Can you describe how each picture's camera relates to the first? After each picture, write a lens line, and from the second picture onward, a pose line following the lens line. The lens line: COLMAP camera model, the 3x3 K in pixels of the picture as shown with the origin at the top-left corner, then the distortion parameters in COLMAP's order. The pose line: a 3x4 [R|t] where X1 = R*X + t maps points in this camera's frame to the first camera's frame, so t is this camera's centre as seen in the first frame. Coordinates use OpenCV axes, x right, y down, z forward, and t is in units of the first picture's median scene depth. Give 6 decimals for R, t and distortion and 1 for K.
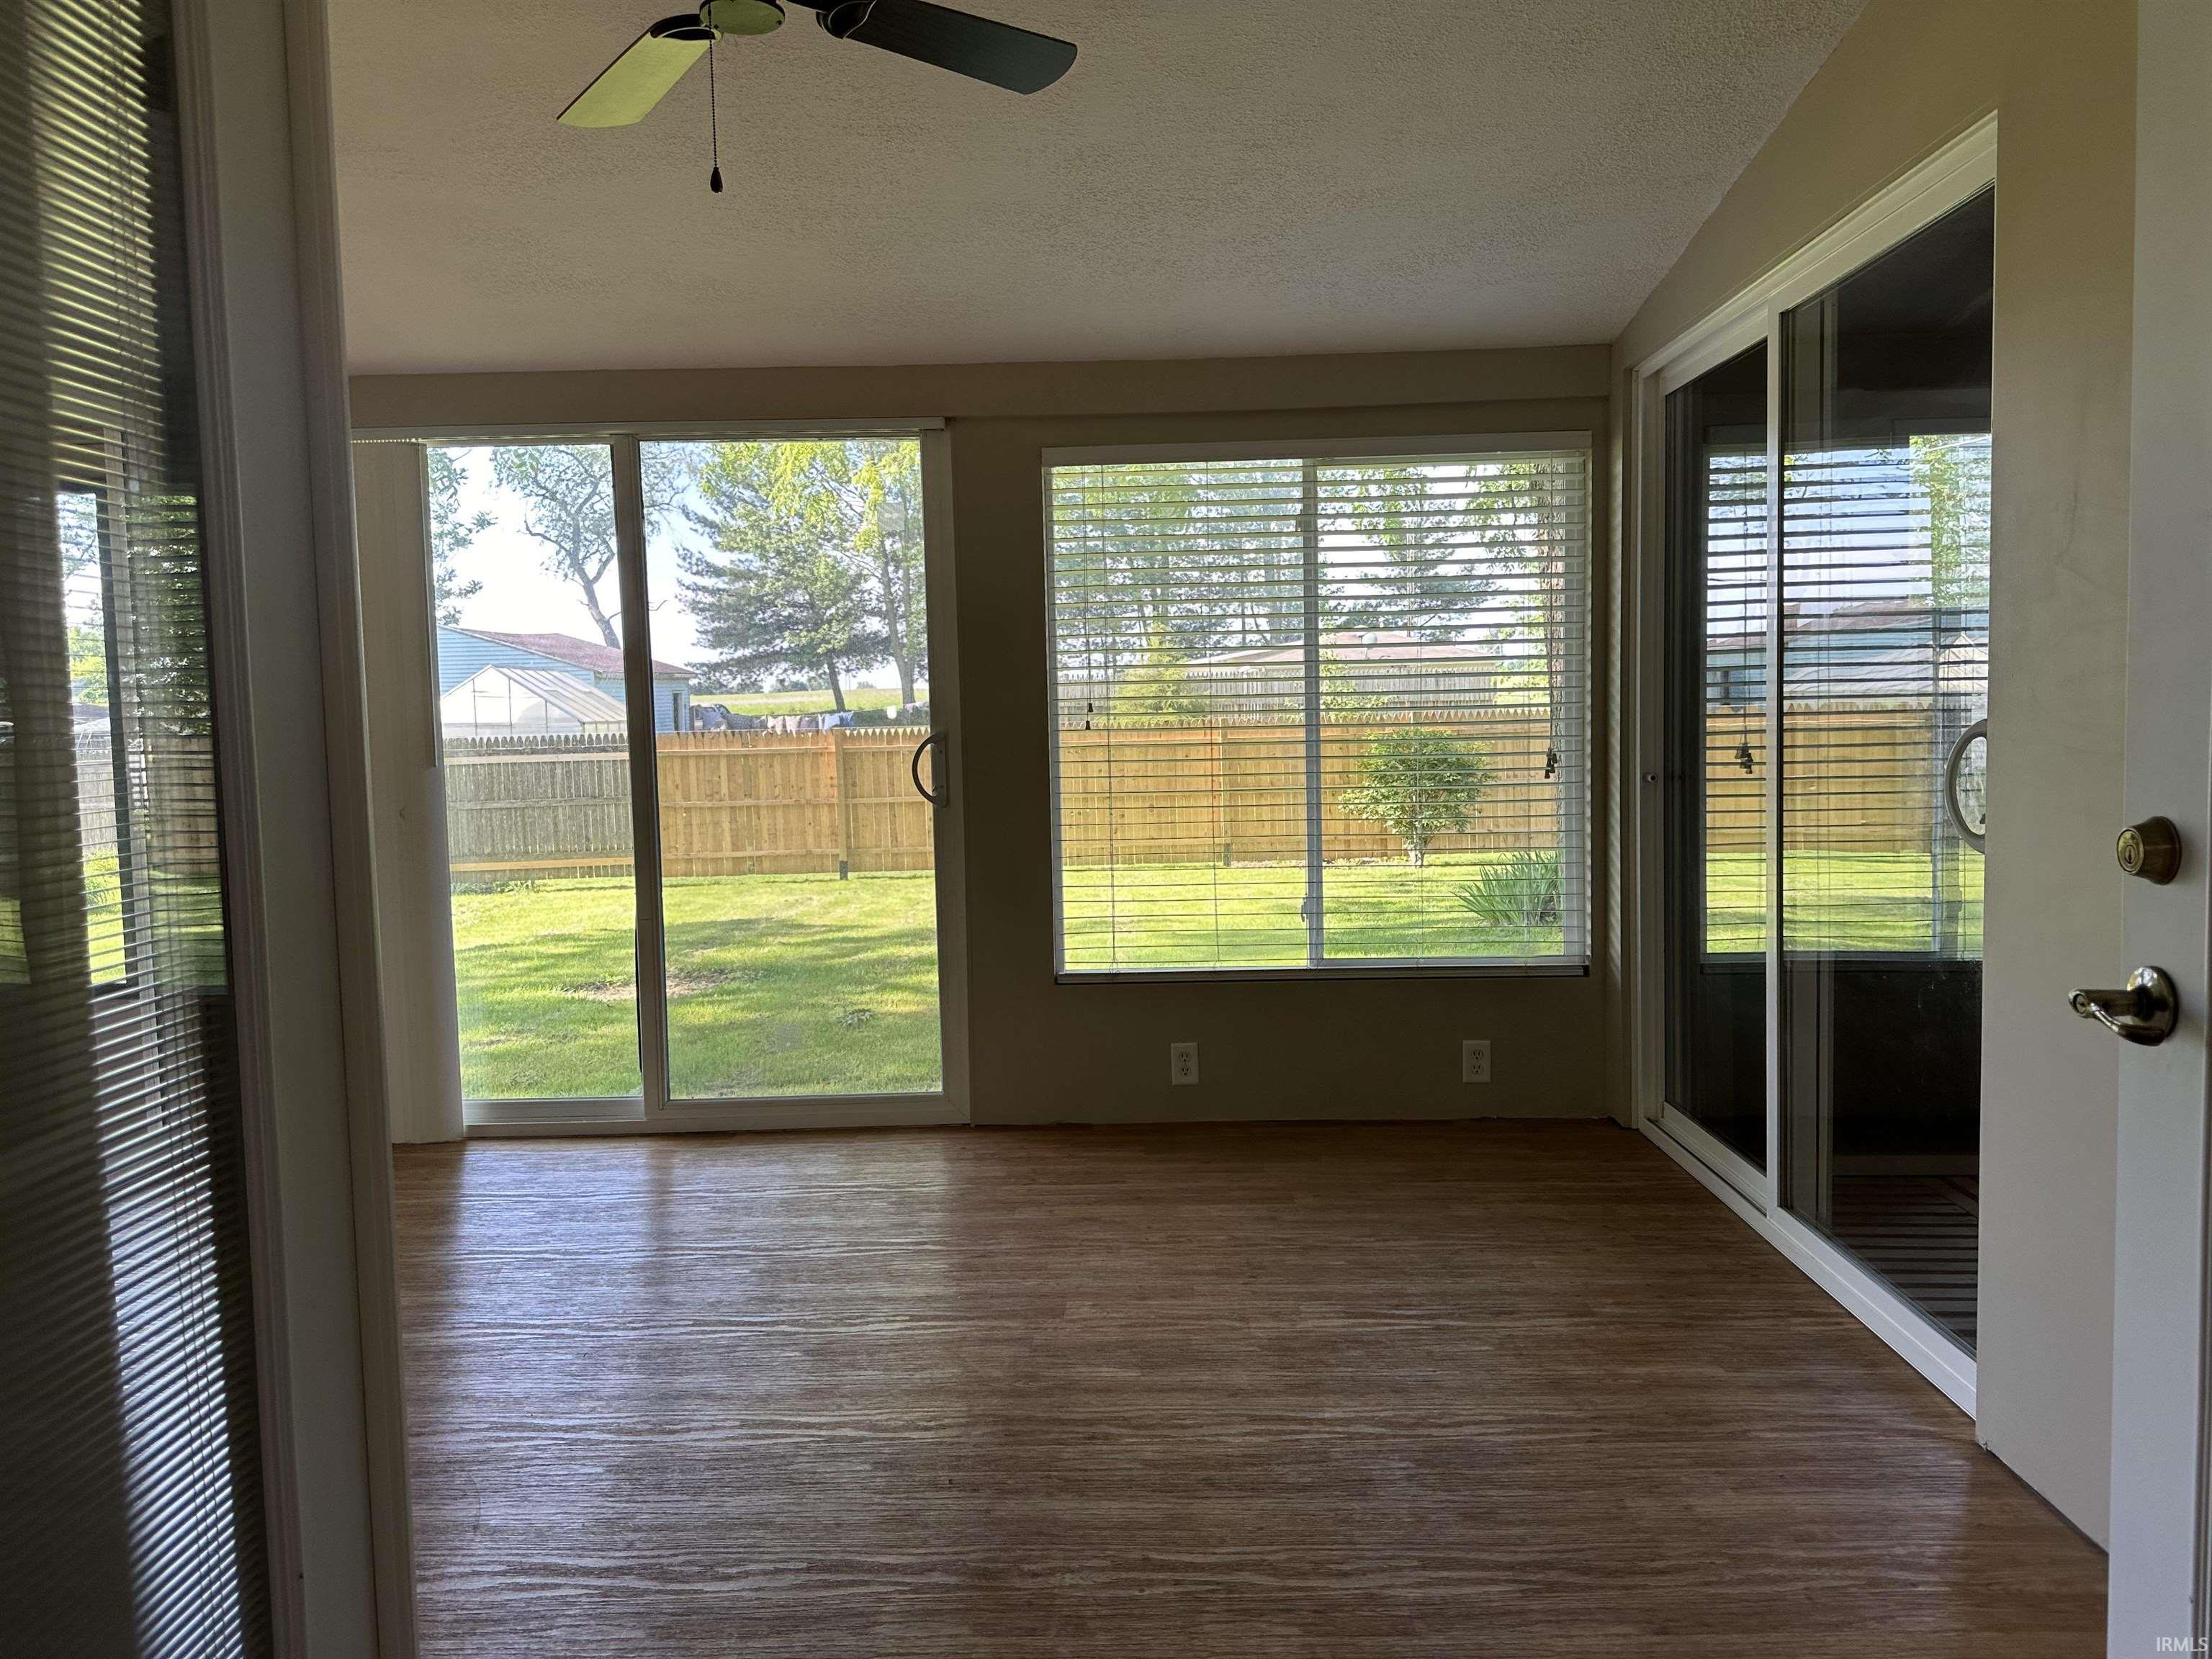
lens RADIAL K [[1543.0, 0, 1112.7], [0, 1543.0, 814.0], [0, 0, 1]] dist [0.156208, -0.246264]
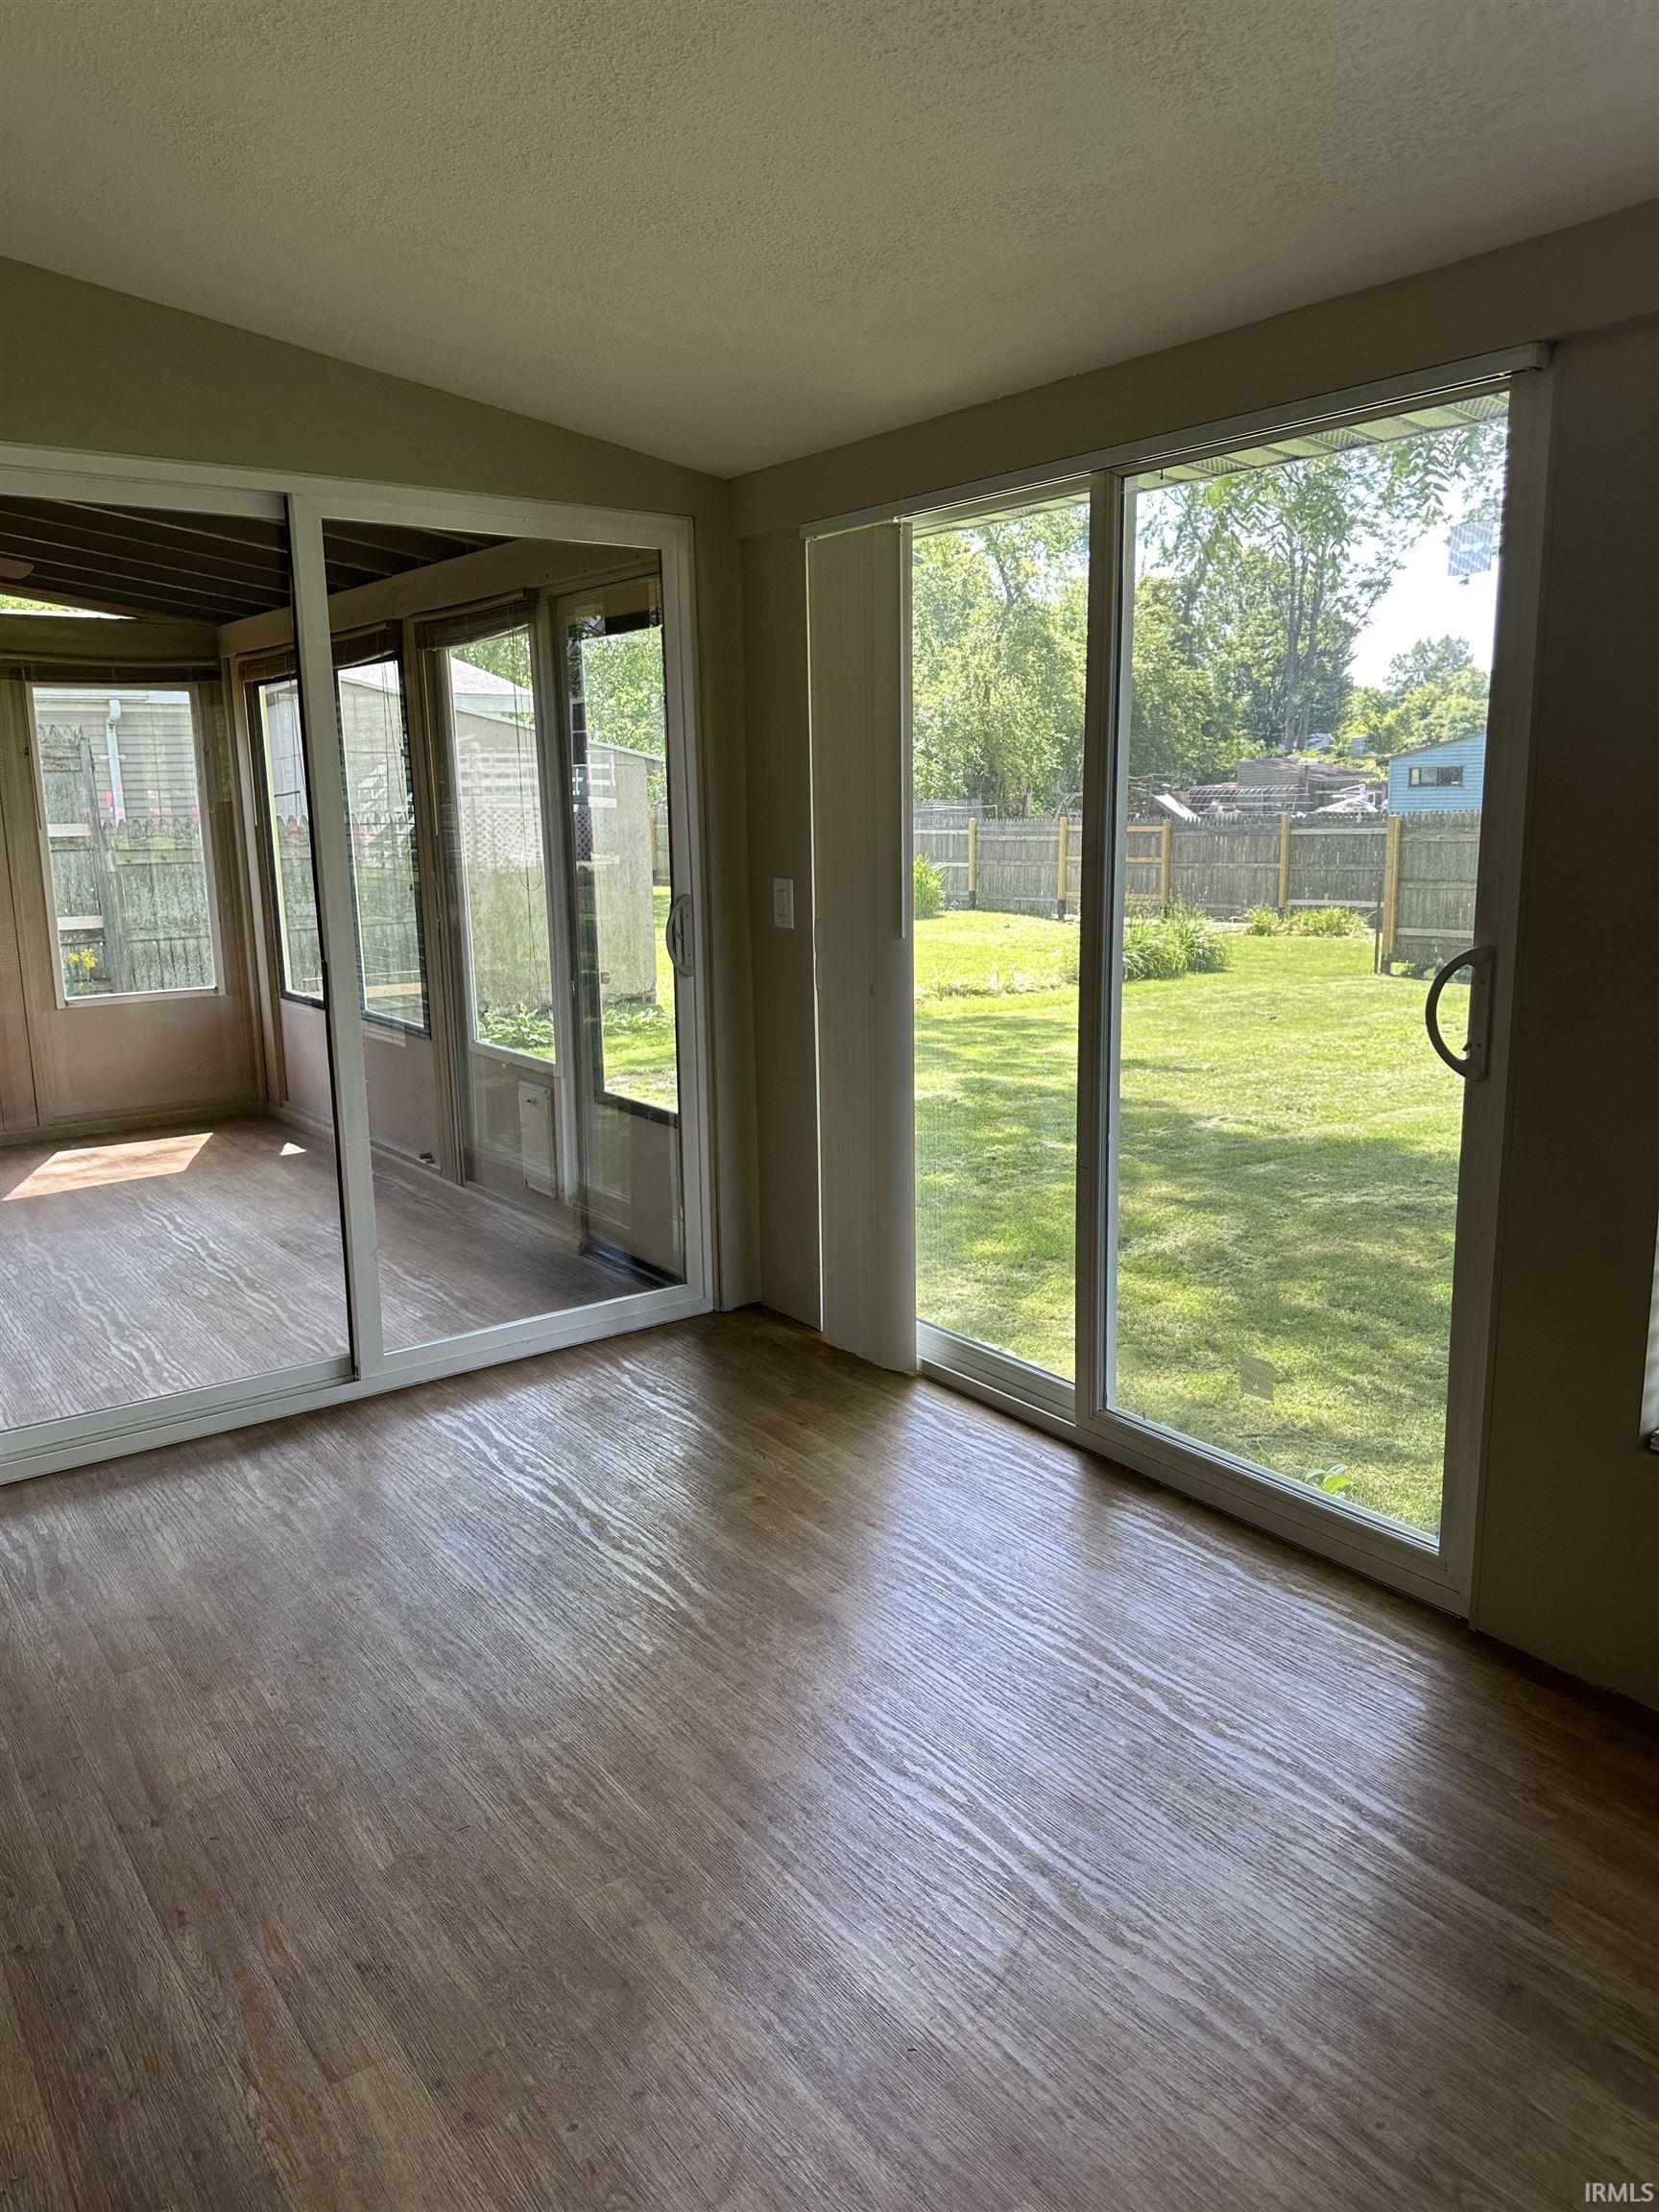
lens RADIAL K [[1543.0, 0, 825.7], [0, 1543.0, 1082.4], [0, 0, 1]] dist [0.156208, -0.246264]
pose [[0.619243, 0.155099, -0.769729, 0.178580], [-0.049366, 0.986048, 0.158973, -0.079128], [0.783646, -0.060444, 0.618260, 0.451925]]
